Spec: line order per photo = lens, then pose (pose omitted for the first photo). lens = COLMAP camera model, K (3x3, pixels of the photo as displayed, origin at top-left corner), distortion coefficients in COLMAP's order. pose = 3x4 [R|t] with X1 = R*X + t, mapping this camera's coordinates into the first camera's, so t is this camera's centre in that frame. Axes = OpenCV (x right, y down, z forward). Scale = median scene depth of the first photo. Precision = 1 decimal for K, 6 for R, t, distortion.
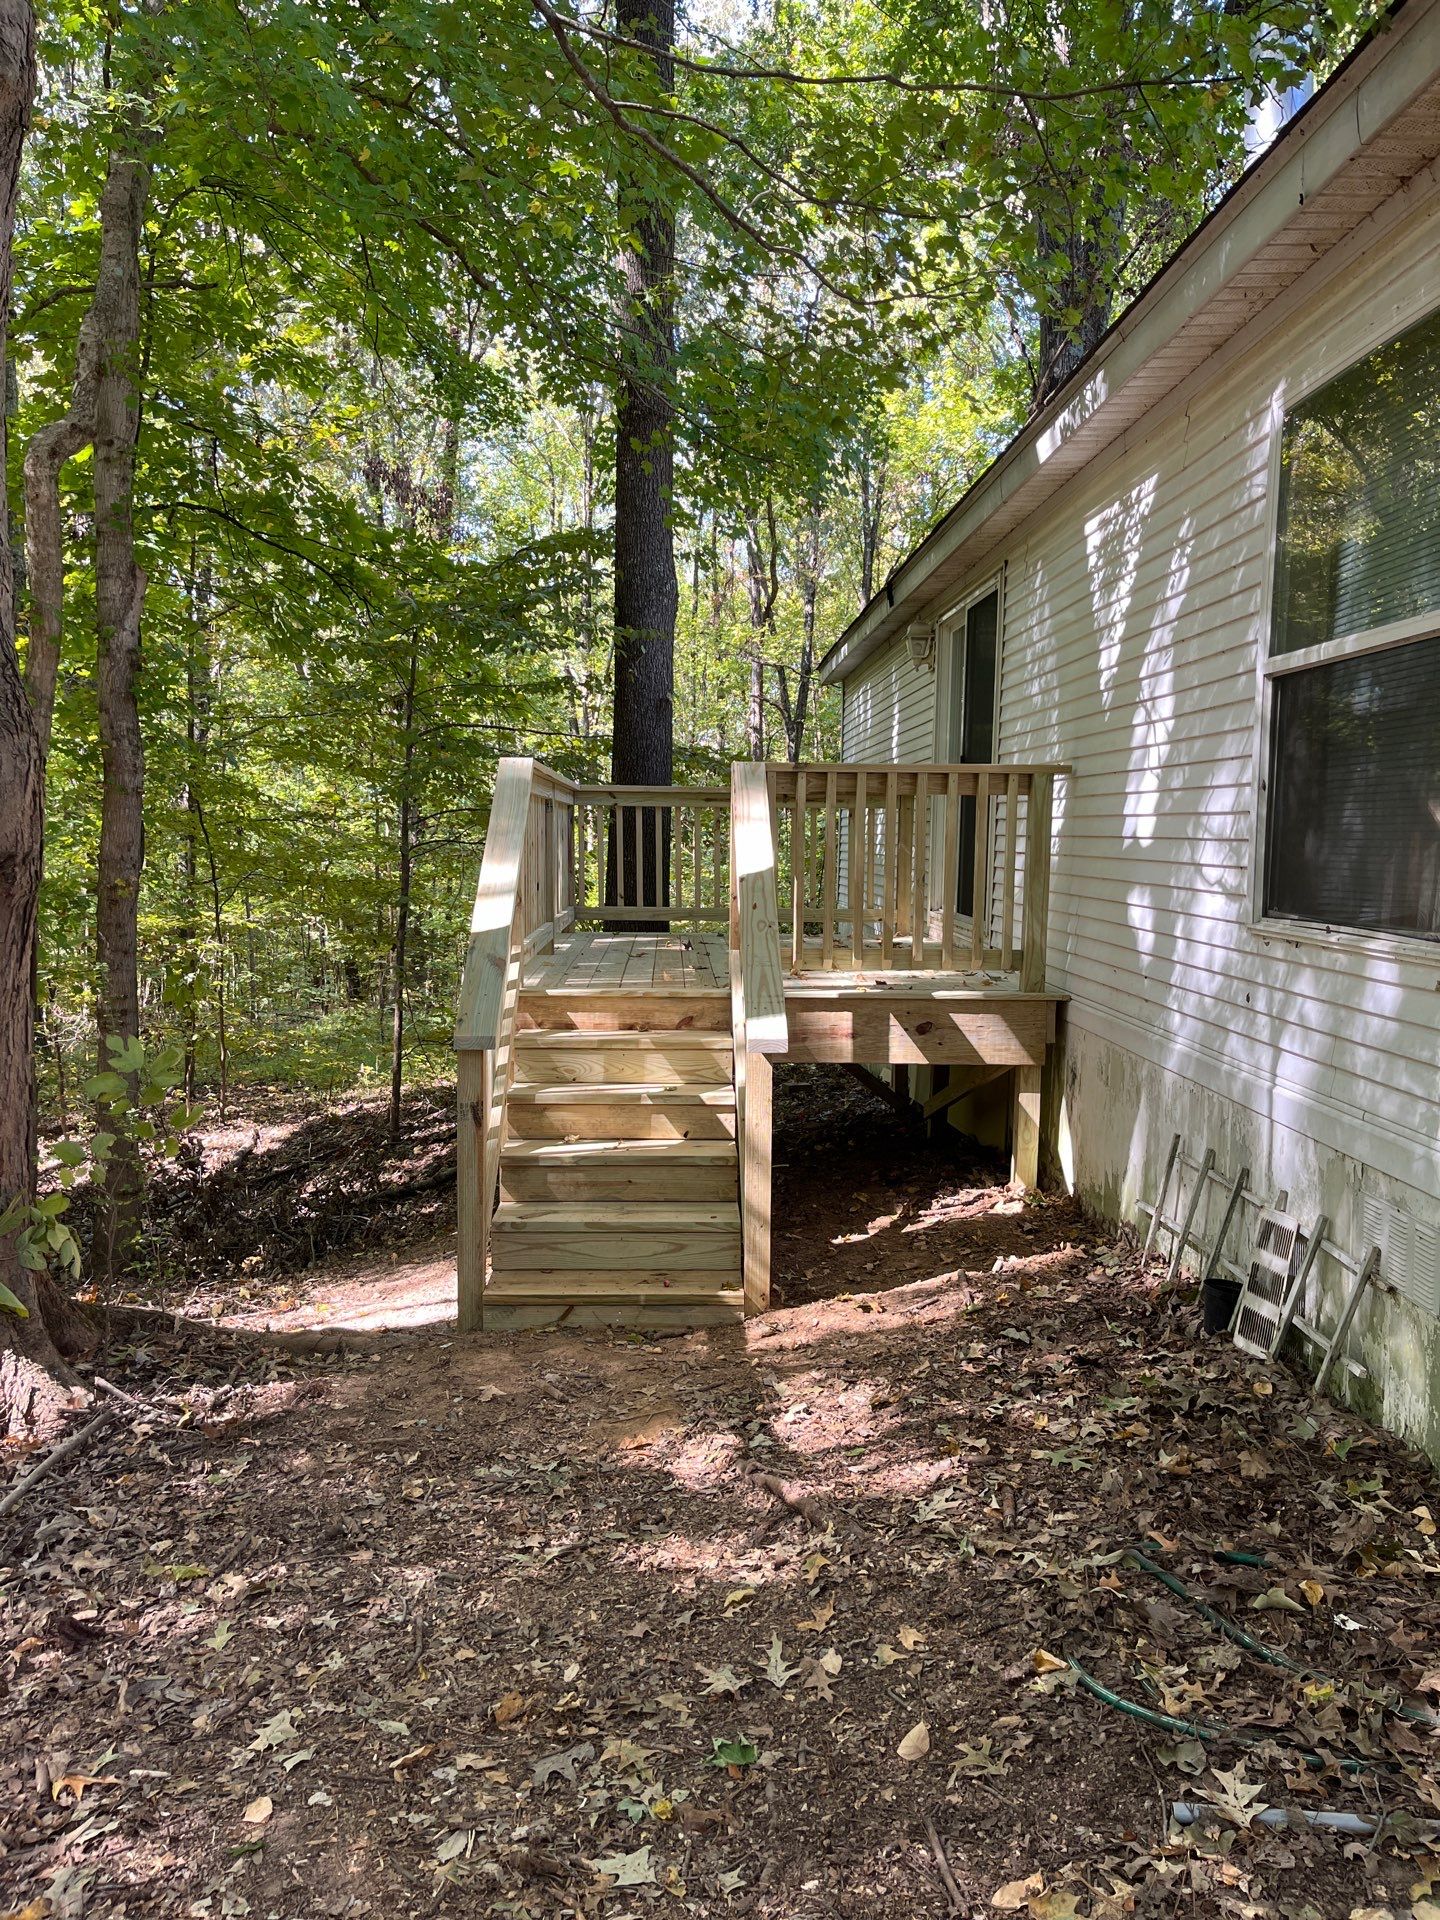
lens RADIAL K [[1423.0, 0, 730.8], [0, 1423.0, 961.9], [0, 0, 1]] dist [0.145805, -0.191224]
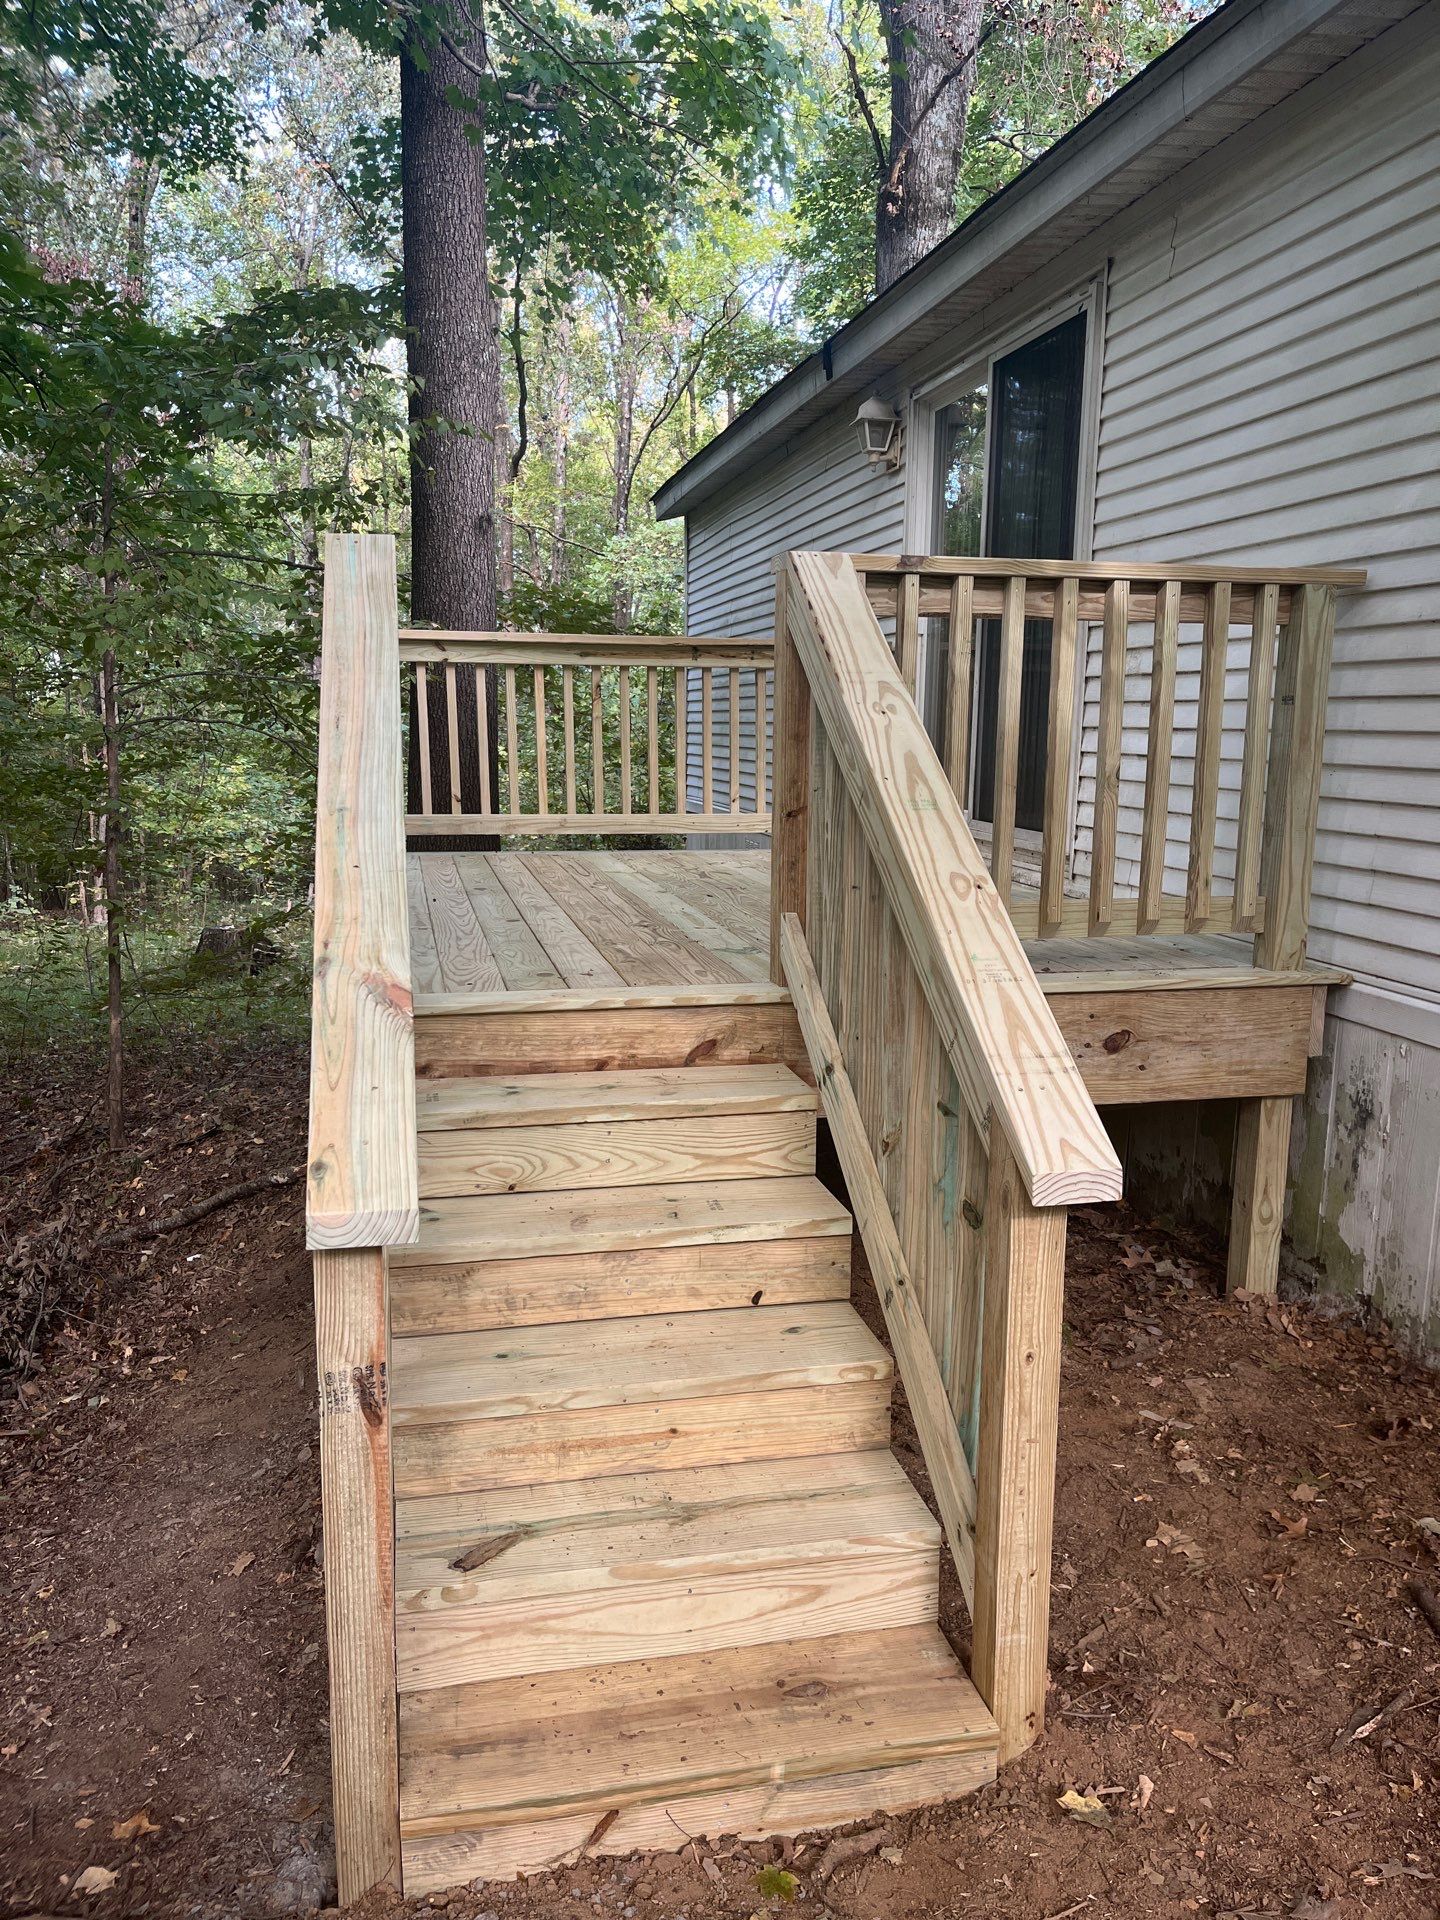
lens RADIAL K [[1482.4, 0, 713.0], [0, 1482.4, 935.8], [0, 0, 1]] dist [0.014826, 0.006152]
pose [[0.984958, -0.024563, 0.171041, -0.065078], [0.015658, 0.998460, 0.053221, -0.015208], [-0.172085, -0.049742, 0.983825, 0.254015]]
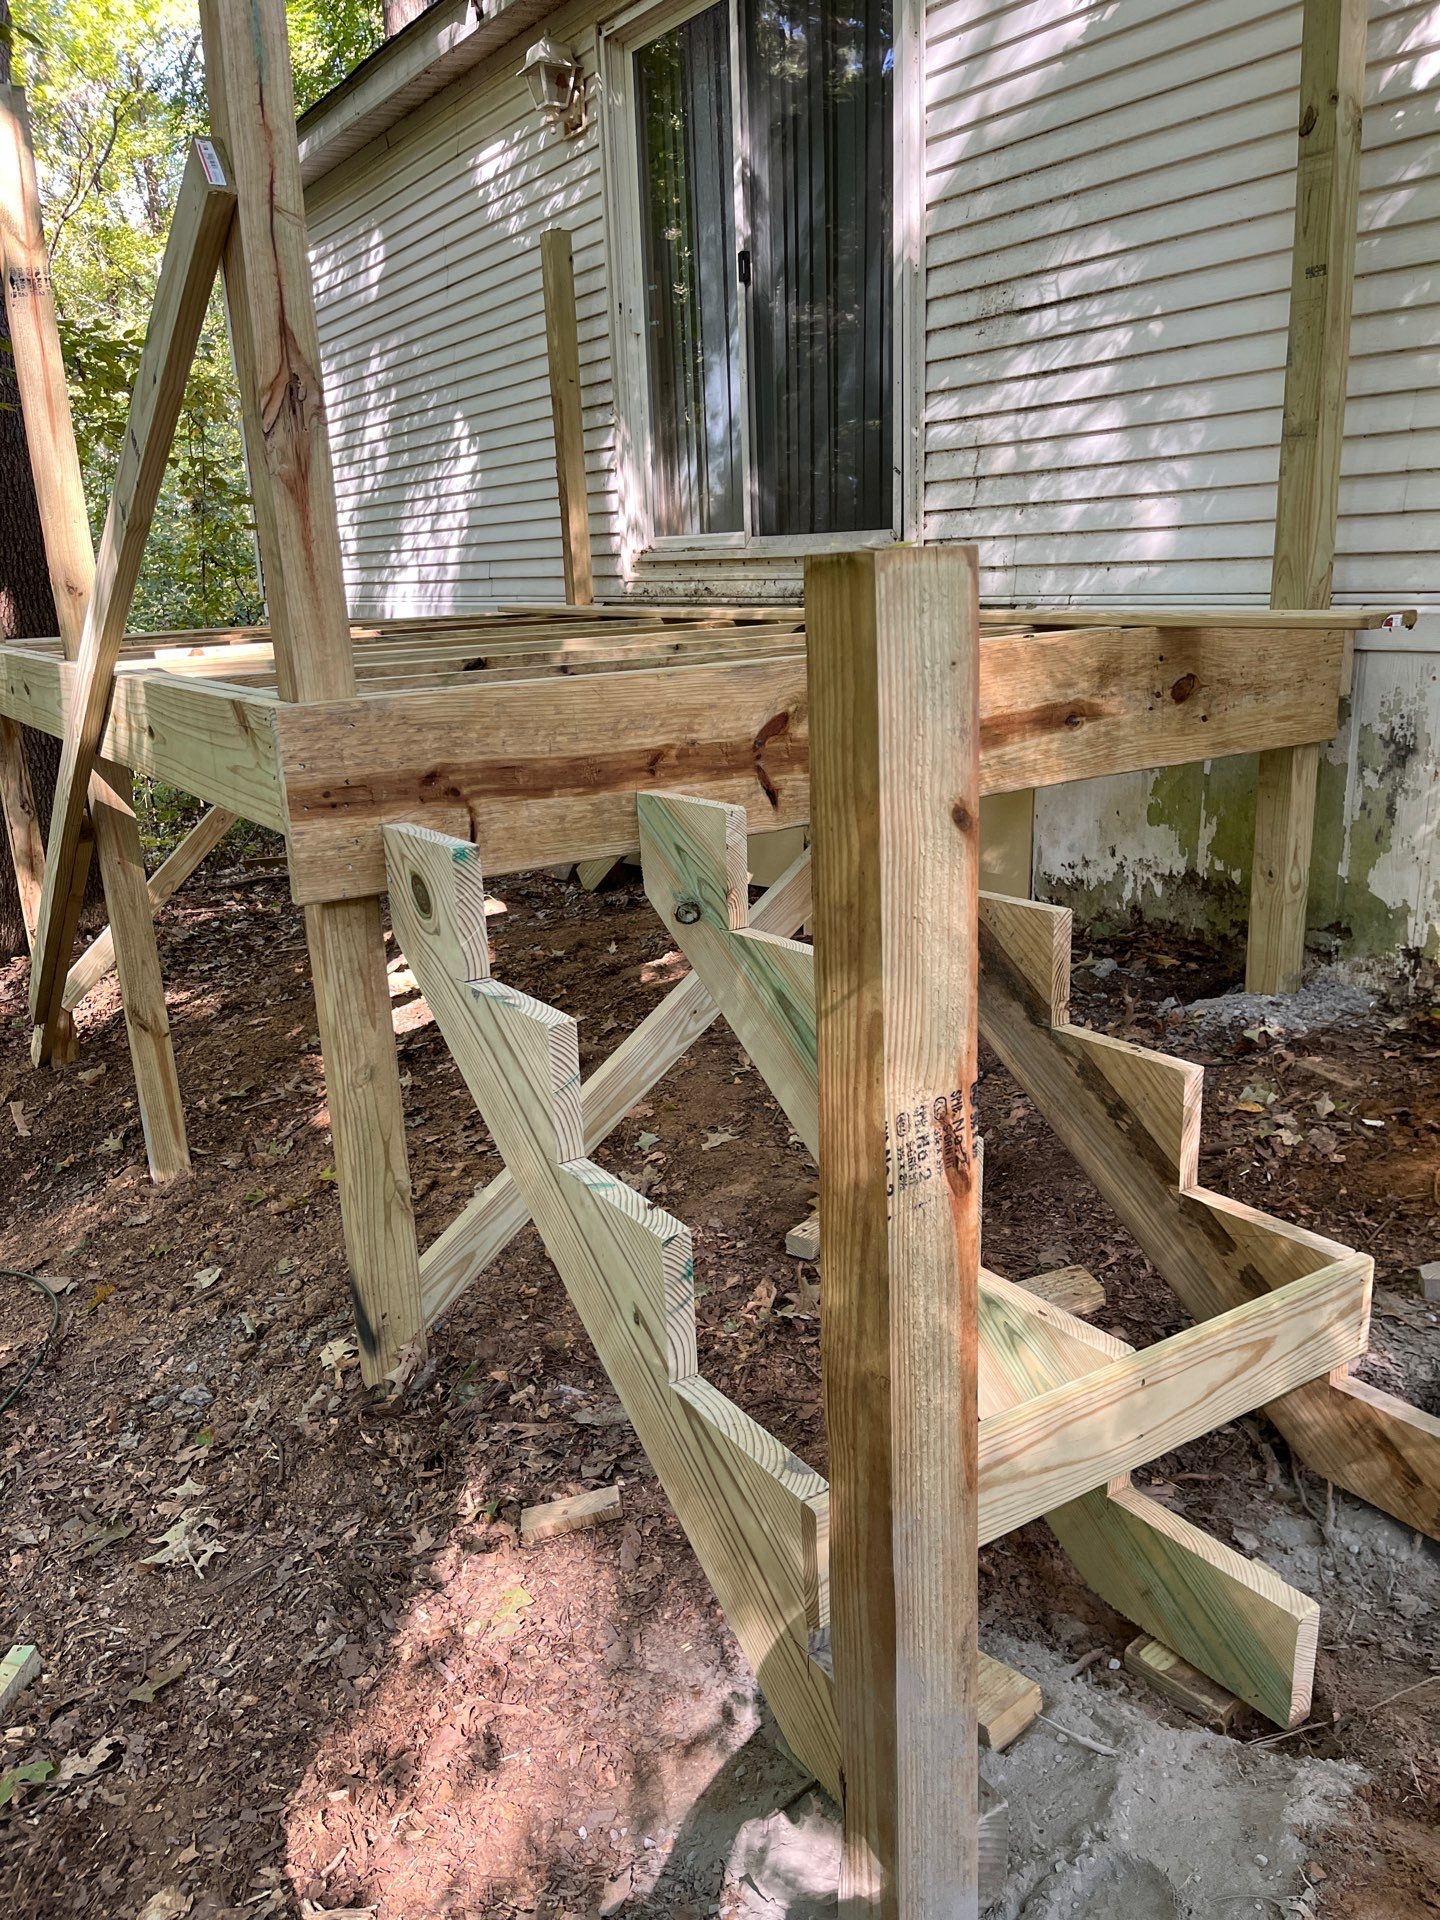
lens RADIAL K [[1479.1, 0, 720.0], [0, 1479.1, 960.0], [0, 0, 1]] dist [0.081128, -0.141349]
pose [[0.859248, -0.176487, 0.480151, -0.136057], [0.100215, 0.978490, 0.180319, 0.016723], [-0.501647, -0.106820, 0.858452, 0.356565]]
